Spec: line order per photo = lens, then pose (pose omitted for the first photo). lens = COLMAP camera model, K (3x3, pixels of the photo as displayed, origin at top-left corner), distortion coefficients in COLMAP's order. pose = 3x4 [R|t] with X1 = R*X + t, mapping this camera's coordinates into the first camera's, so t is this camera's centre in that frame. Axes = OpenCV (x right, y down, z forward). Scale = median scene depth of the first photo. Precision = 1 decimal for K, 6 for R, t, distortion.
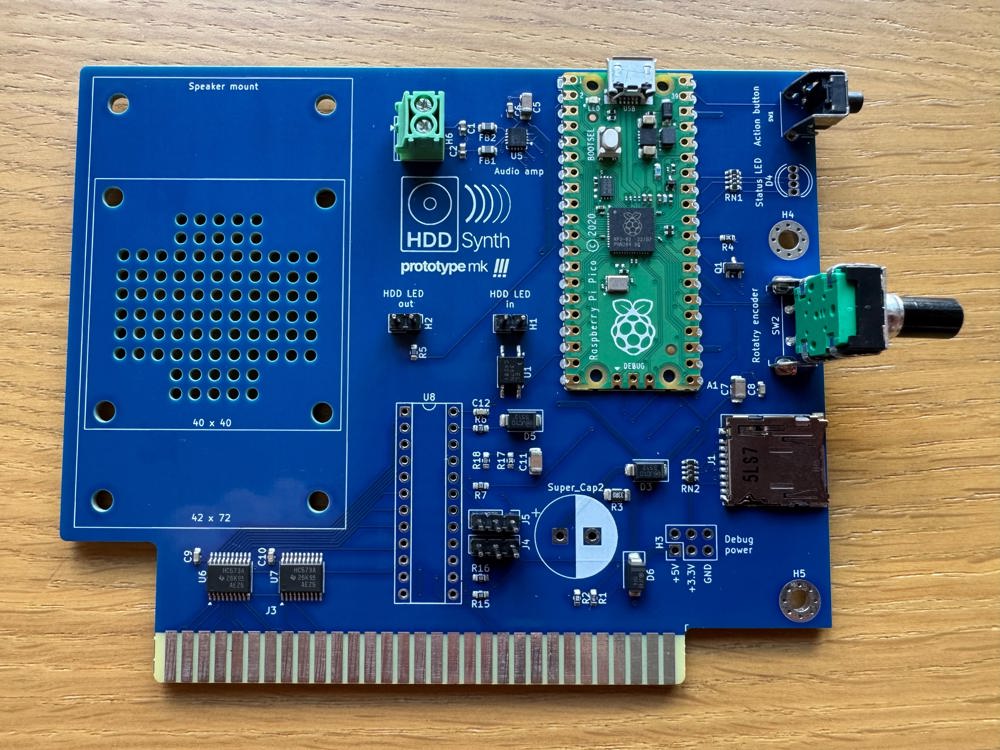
lens RADIAL K [[700.0, 0, 441.6], [0, 700.0, 383.1], [0, 0, 1]] dist [-0.022839, -0.009998]
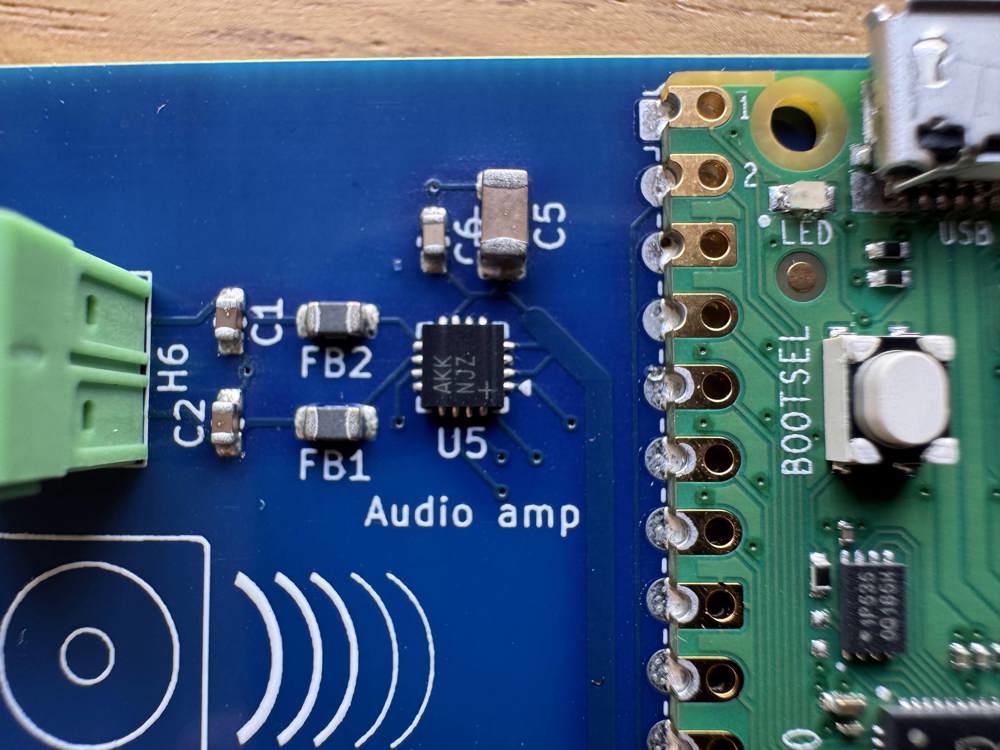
lens RADIAL K [[700.0, 0, 458.9], [0, 700.0, 364.5], [0, 0, 1]] dist [-0.022839, -0.009998]
pose [[0.999549, -0.004828, -0.029656, 0.116012], [0.004861, 0.999988, 0.001016, -0.359636], [0.029650, -0.001160, 0.999560, 0.788637]]
